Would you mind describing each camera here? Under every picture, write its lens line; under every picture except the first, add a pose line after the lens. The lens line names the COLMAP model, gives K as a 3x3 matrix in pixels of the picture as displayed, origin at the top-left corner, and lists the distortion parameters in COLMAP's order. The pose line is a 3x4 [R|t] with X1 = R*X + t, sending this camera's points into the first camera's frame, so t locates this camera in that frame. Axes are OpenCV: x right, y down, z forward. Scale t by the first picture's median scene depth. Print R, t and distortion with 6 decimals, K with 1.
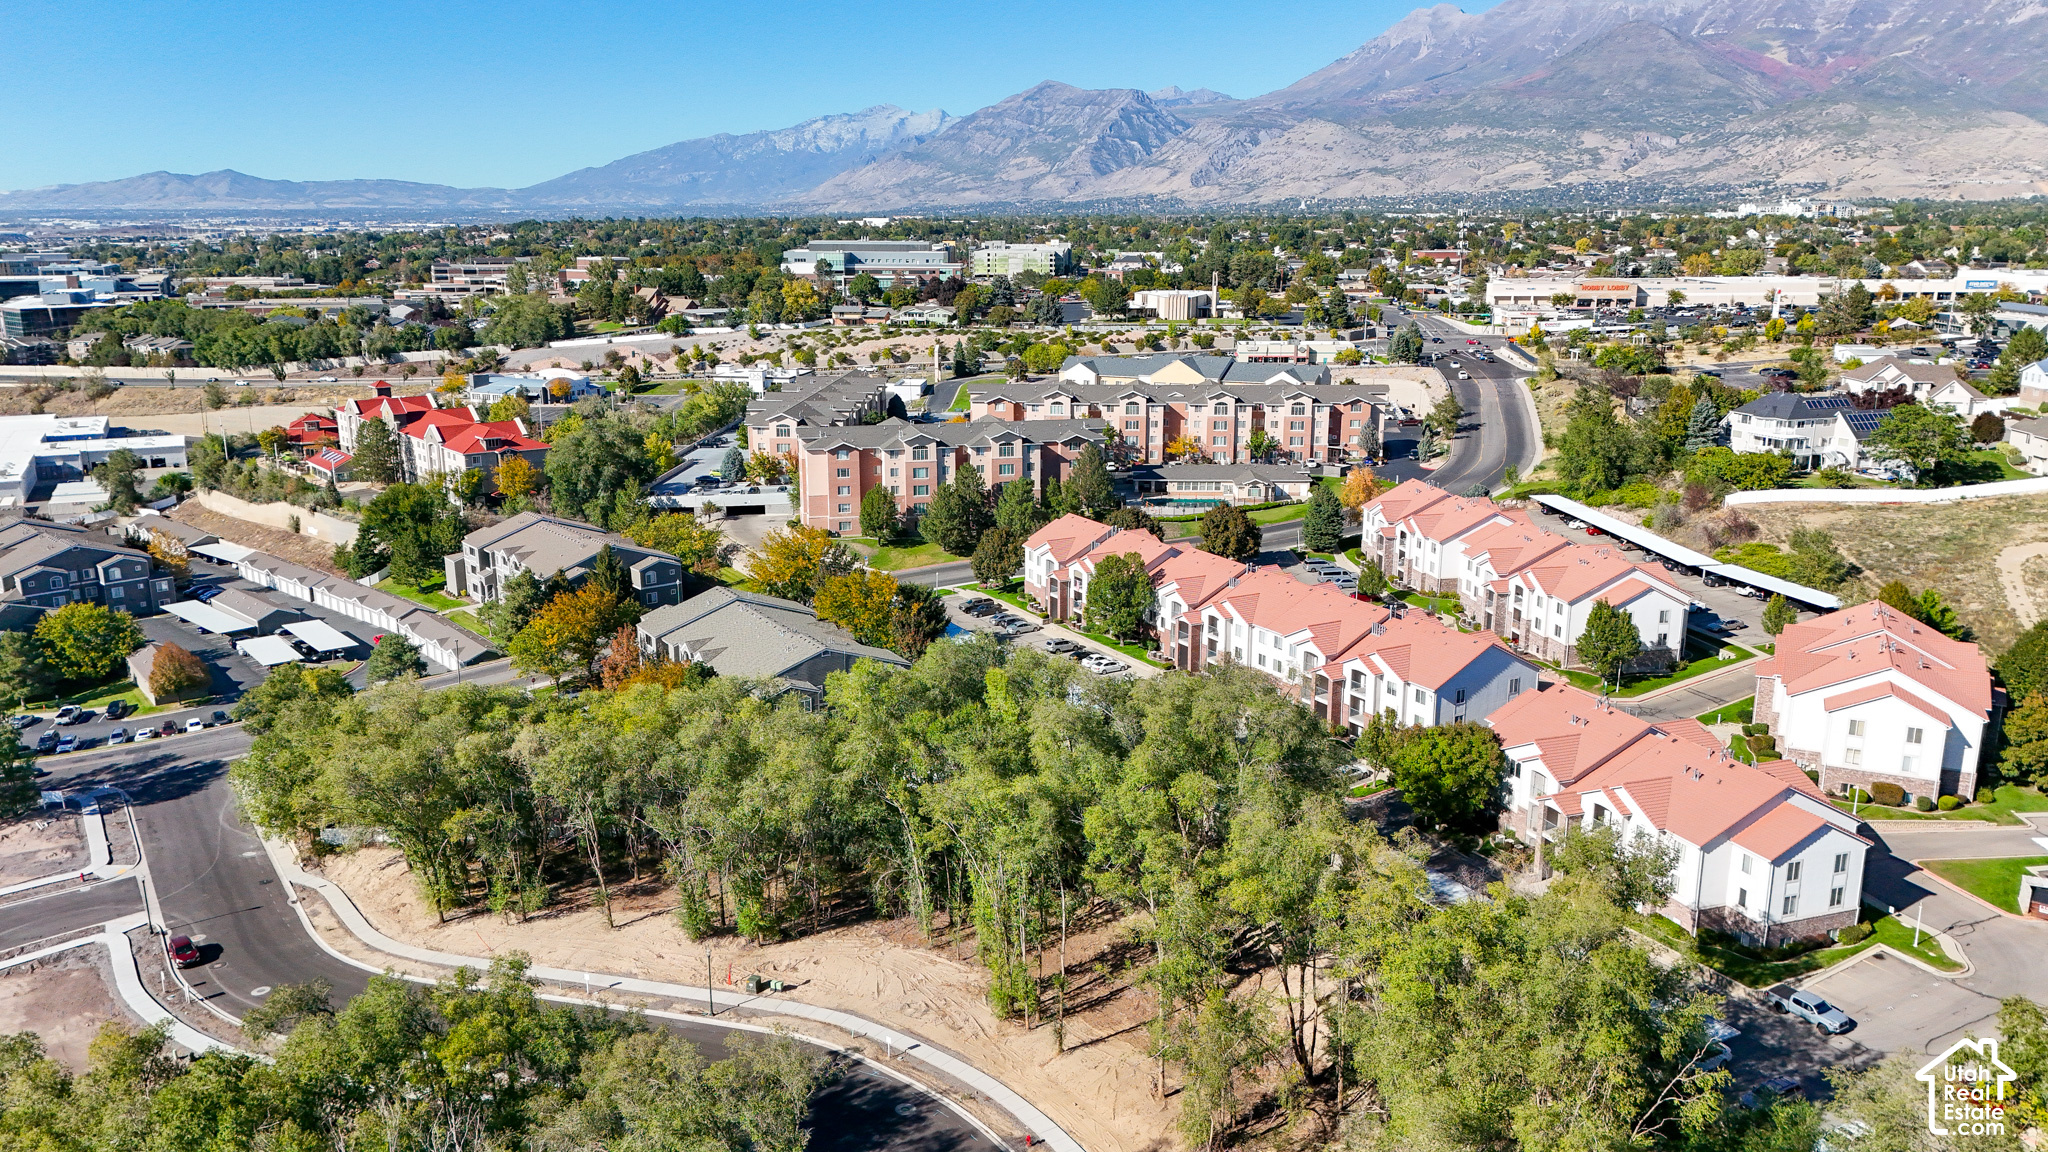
lens RADIAL K [[1498.9, 0, 1027.1], [0, 1498.9, 572.8], [0, 0, 1]] dist [0.082302, -0.083891]
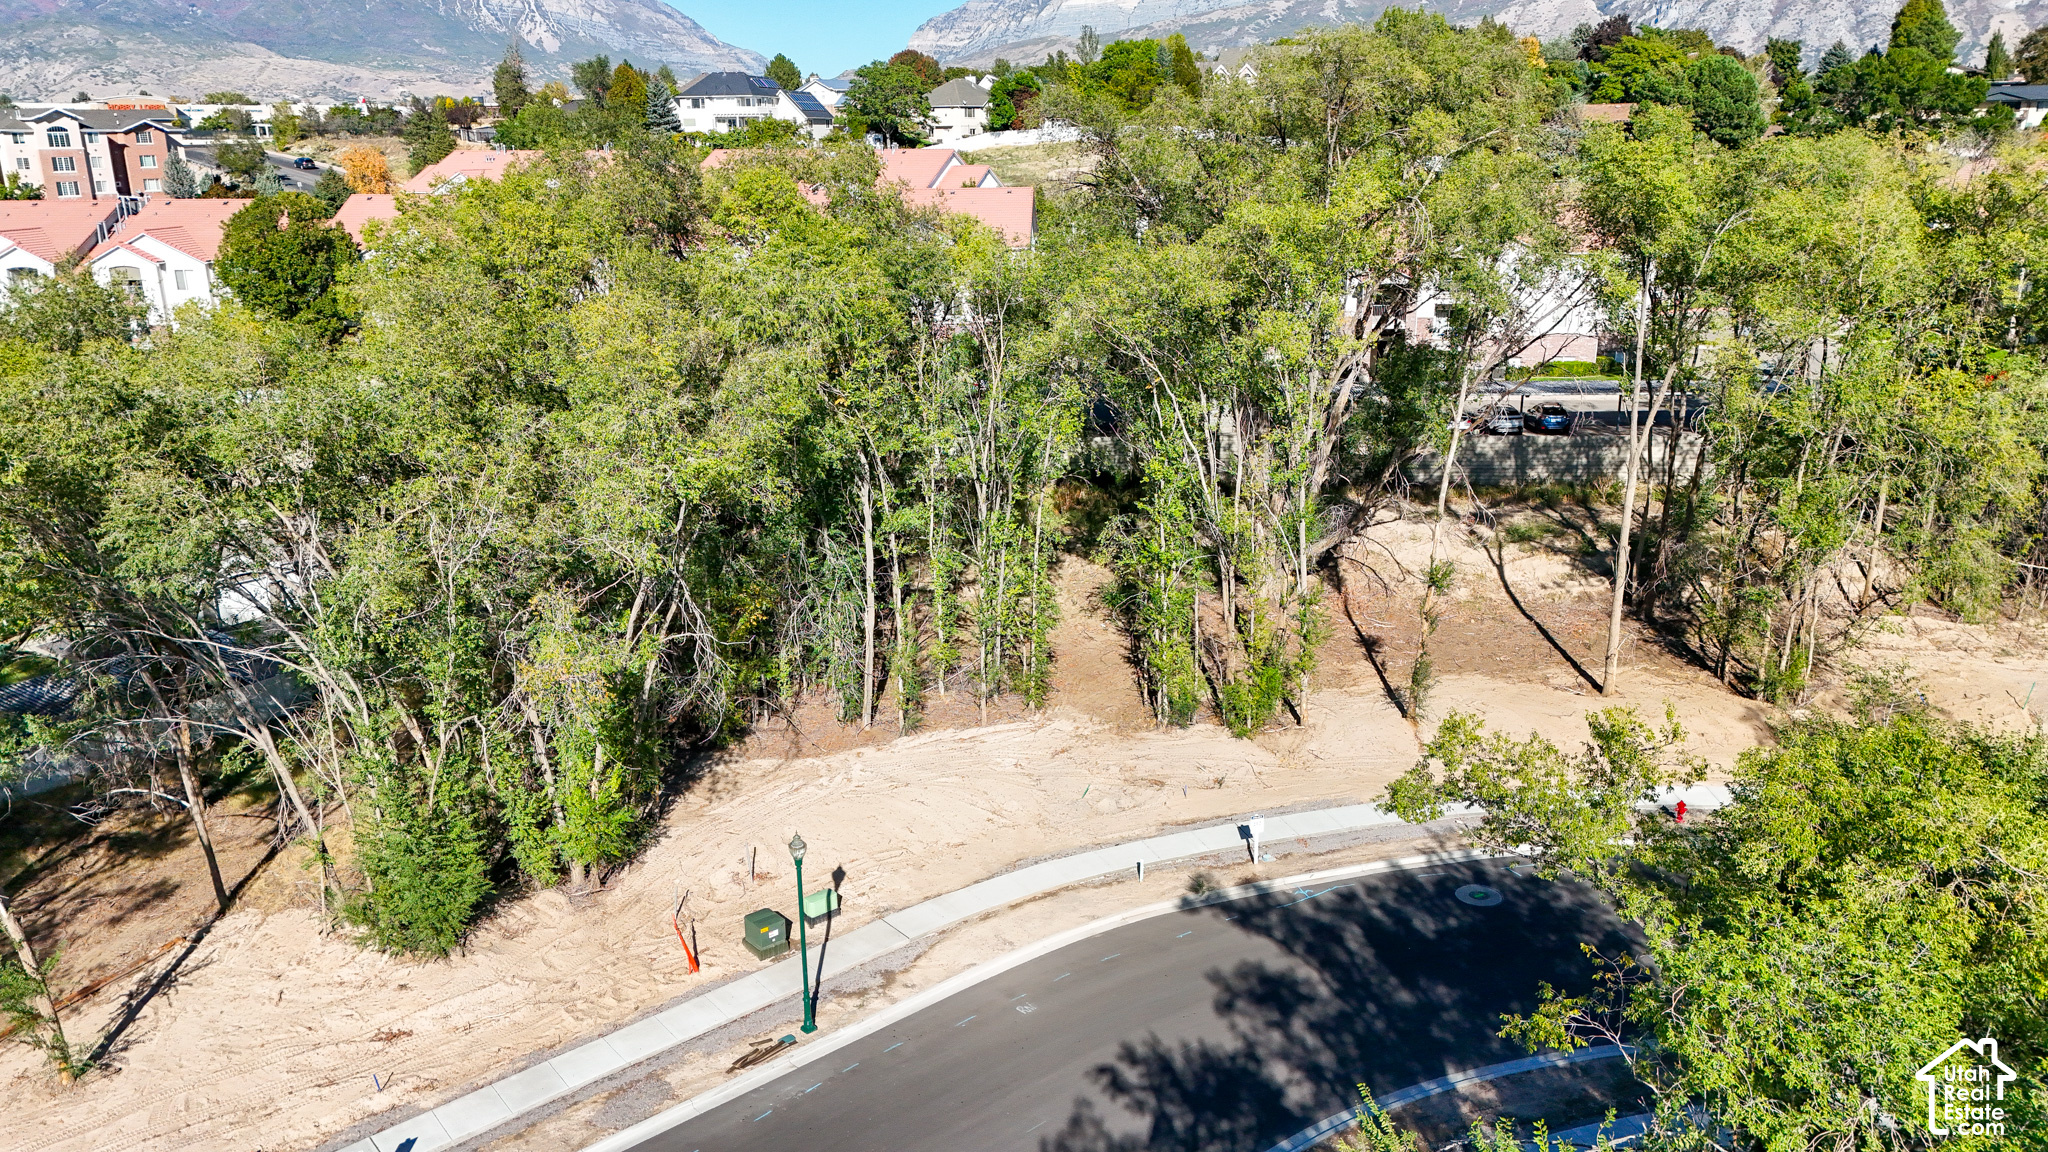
lens RADIAL K [[1498.9, 0, 1021.4], [0, 1498.9, 595.9], [0, 0, 1]] dist [0.082302, -0.083891]
pose [[0.538663, -0.251682, 0.804051, -0.191149], [0.208503, 0.964476, 0.162215, 0.066424], [-0.816314, 0.080268, 0.572004, 0.332445]]
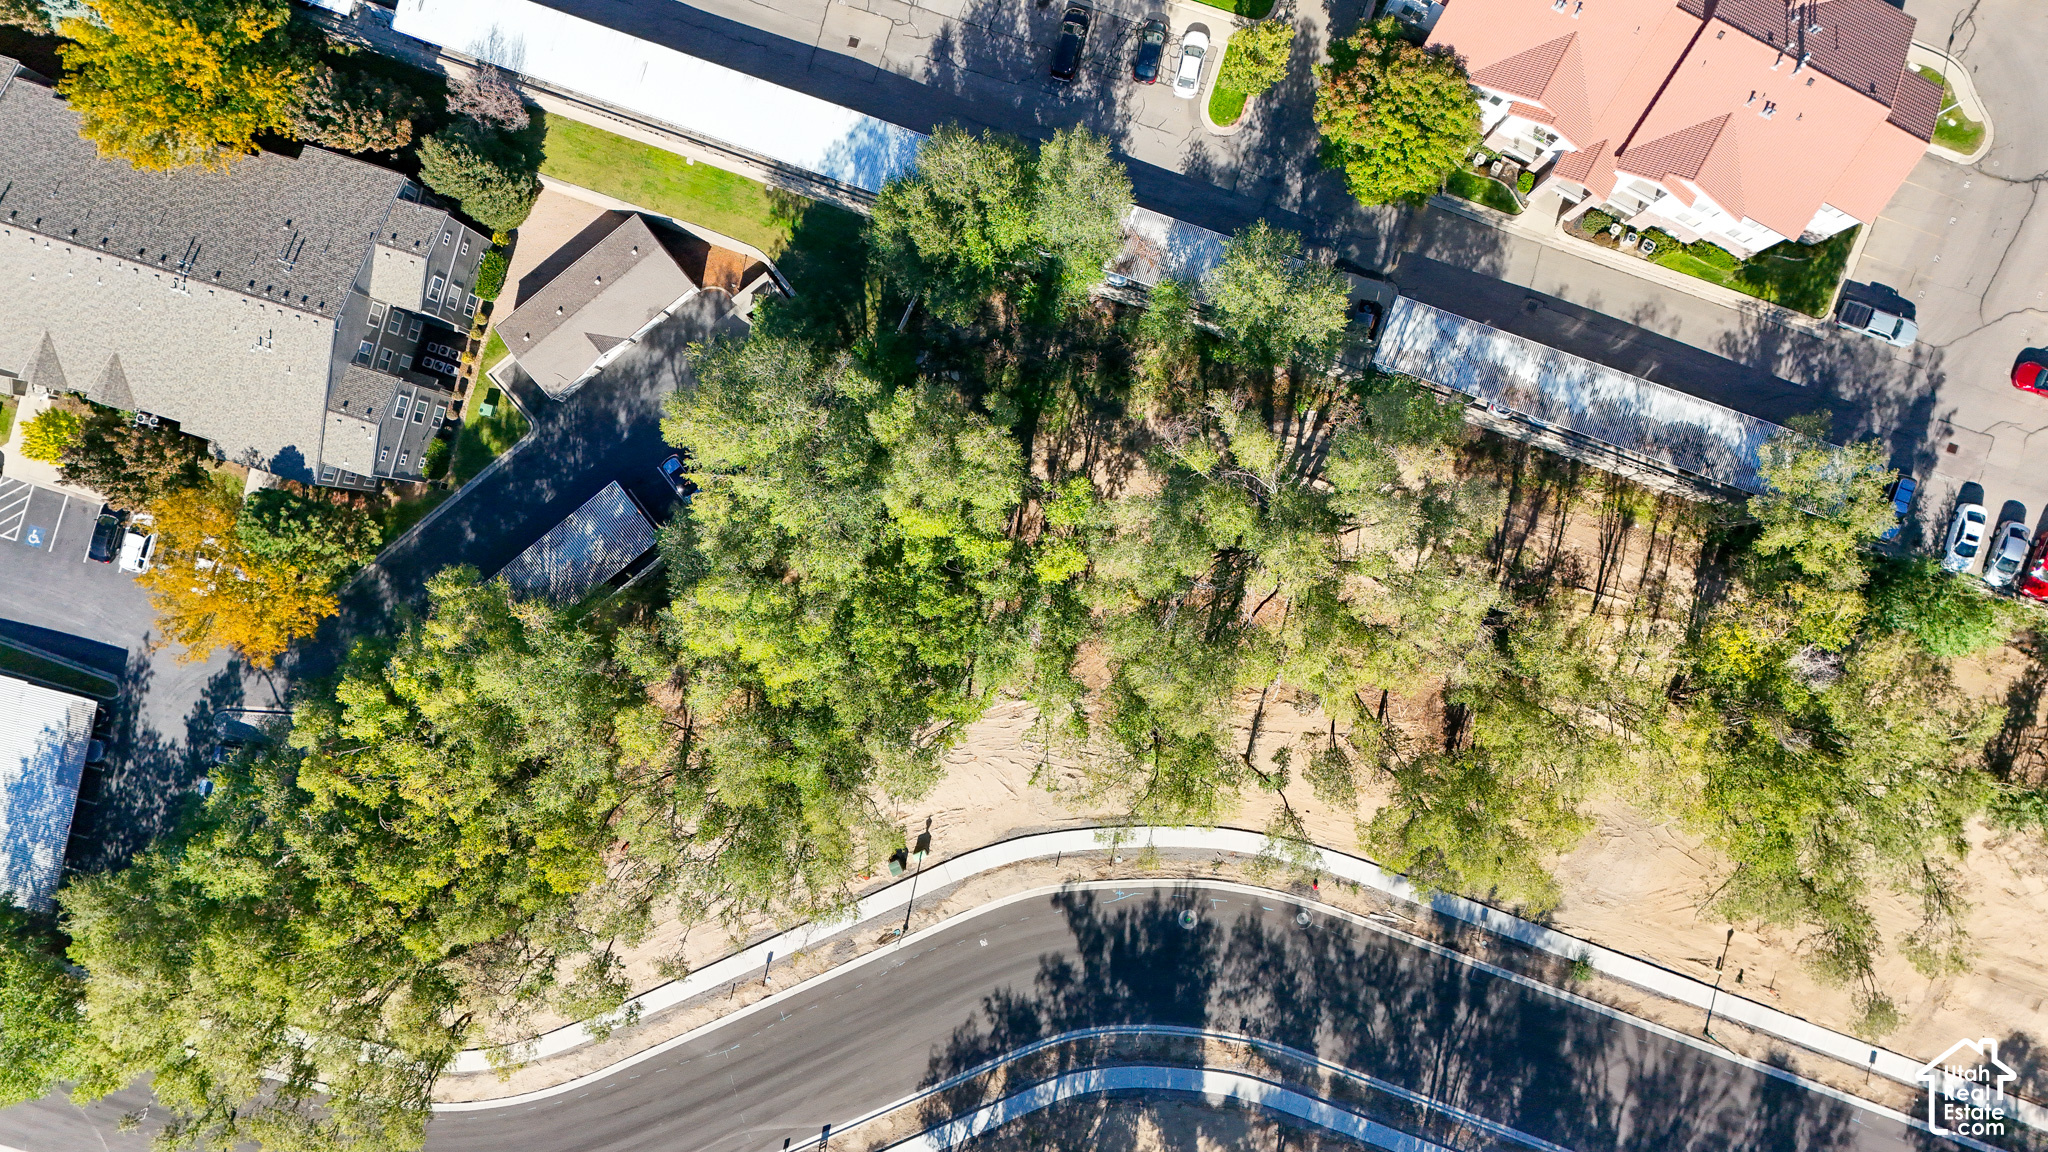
lens RADIAL K [[1498.9, 0, 1019.6], [0, 1498.9, 576.5], [0, 0, 1]] dist [0.082302, -0.083891]
pose [[0.744643, -0.667301, -0.014710, 0.003020], [0.177037, 0.176210, 0.968302, -0.285195], [-0.643556, -0.723643, 0.249350, 0.386682]]
